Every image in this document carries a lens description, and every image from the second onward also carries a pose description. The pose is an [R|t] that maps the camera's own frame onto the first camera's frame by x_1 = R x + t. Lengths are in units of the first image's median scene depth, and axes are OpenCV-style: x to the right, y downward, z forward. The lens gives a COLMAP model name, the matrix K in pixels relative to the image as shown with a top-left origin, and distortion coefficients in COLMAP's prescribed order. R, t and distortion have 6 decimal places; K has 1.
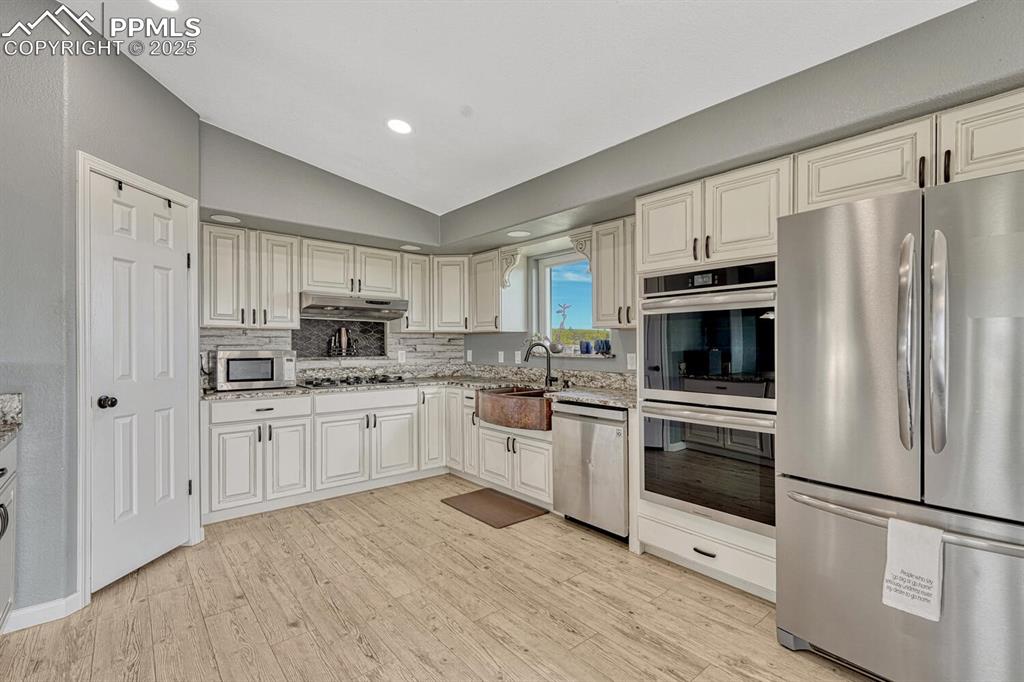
lens RADIAL K [[464.0, 0, 520.2], [0, 464.0, 346.5], [0, 0, 1]] dist [0.000968, 0.002992]
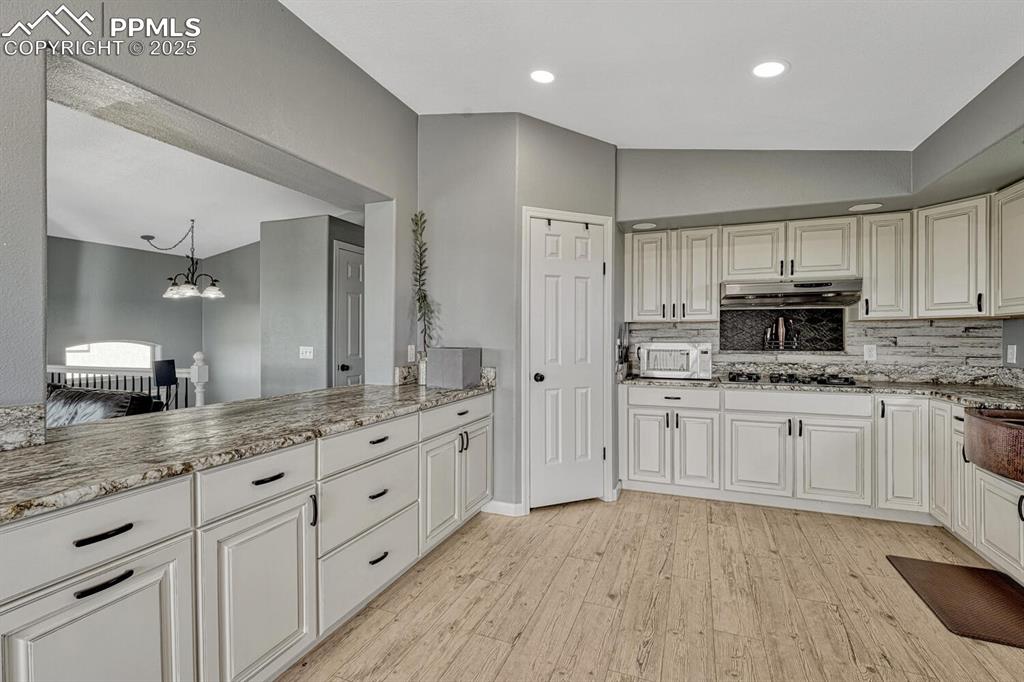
lens RADIAL K [[464.0, 0, 504.0], [0, 464.0, 340.6], [0, 0, 1]] dist [0.000968, 0.002992]
pose [[0.456200, 0.003030, -0.889872, 0.199307], [-0.001416, 0.999995, 0.002678, 0.002203], [0.889876, 0.000039, 0.456203, 0.160942]]
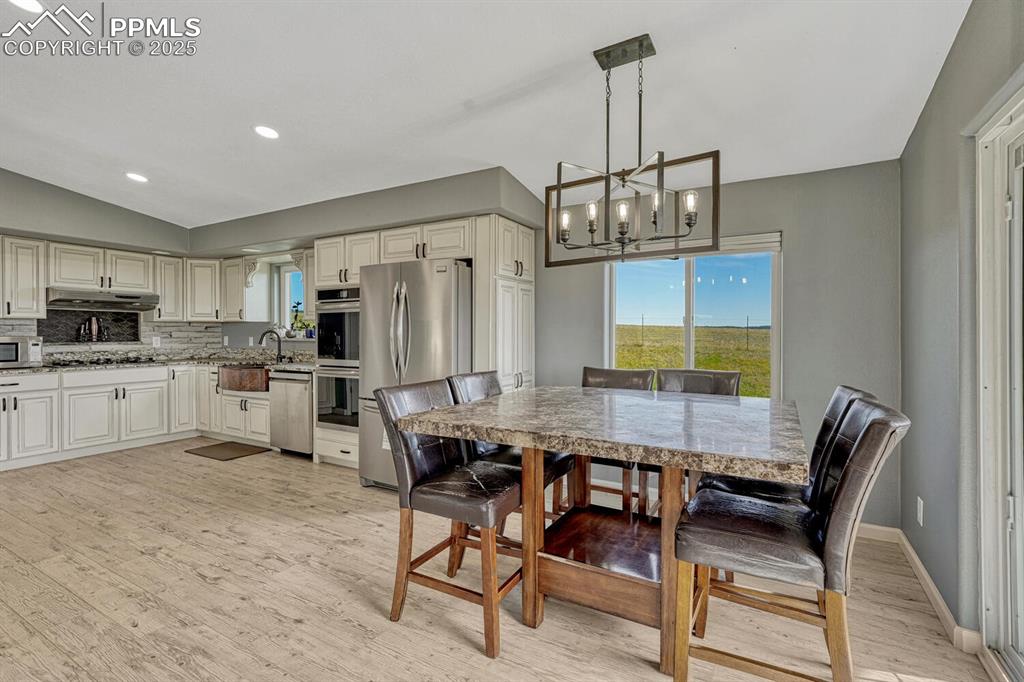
lens RADIAL K [[464.0, 0, 502.0], [0, 464.0, 333.2], [0, 0, 1]] dist [0.000968, 0.002992]
pose [[0.944599, -0.001081, 0.328225, 0.250577], [0.001472, 0.999998, -0.000943, 0.003268], [-0.328223, 0.001374, 0.944599, -0.540947]]
